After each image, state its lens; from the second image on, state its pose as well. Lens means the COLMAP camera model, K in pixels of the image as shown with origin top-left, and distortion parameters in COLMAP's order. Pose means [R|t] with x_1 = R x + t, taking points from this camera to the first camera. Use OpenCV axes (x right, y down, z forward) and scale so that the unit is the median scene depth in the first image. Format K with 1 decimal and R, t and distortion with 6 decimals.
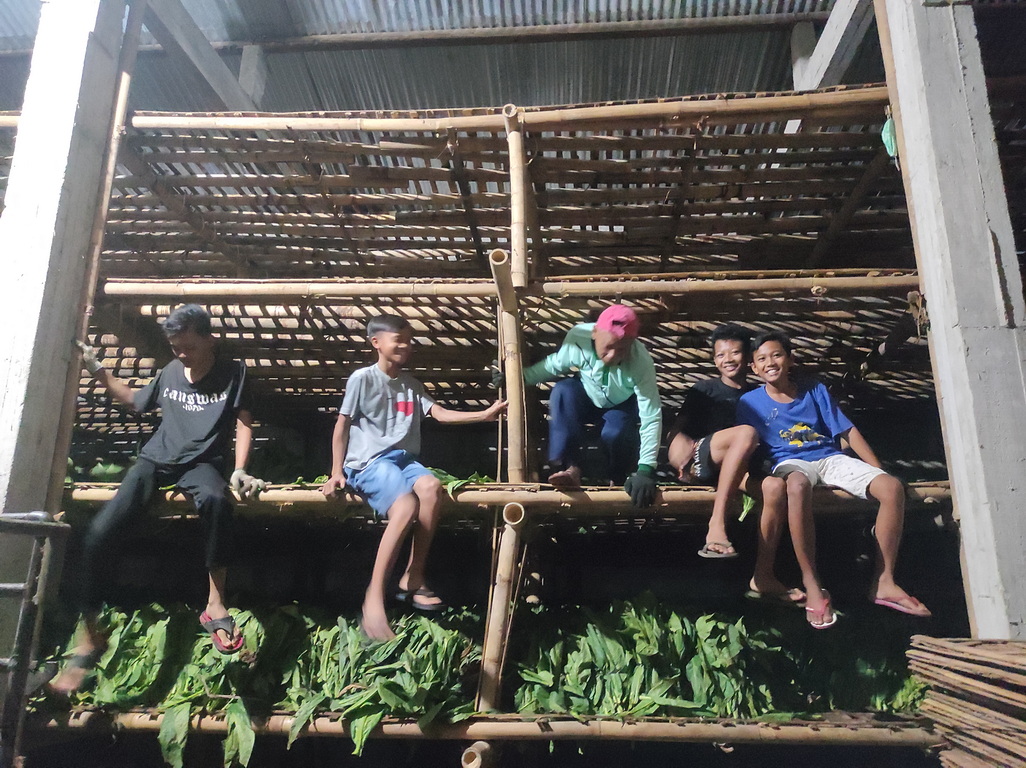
lens RADIAL K [[751.4, 0, 520.9], [0, 751.4, 379.7], [0, 0, 1]] dist [0.055606, -0.046368]
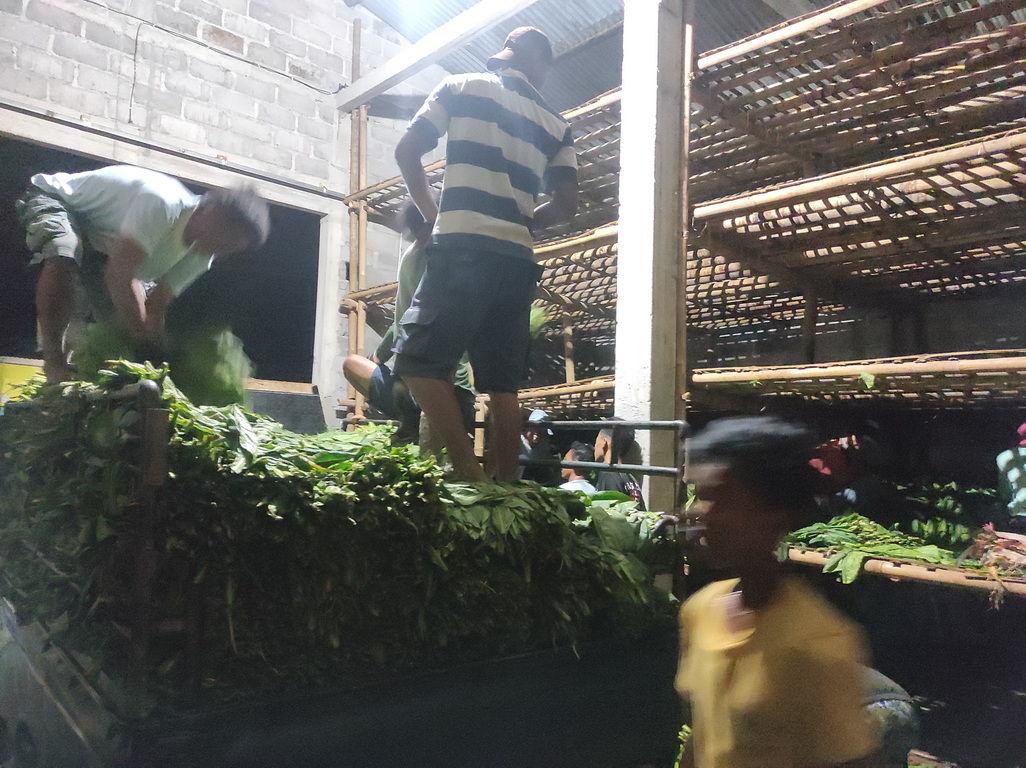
lens RADIAL K [[751.9, 0, 517.4], [0, 751.9, 378.6], [0, 0, 1]] dist [0.055908, -0.046947]
pose [[0.723799, -0.046922, -0.688413, 0.073039], [0.150485, 0.984404, 0.091124, -0.010955], [0.673401, -0.169551, 0.719572, -0.115155]]
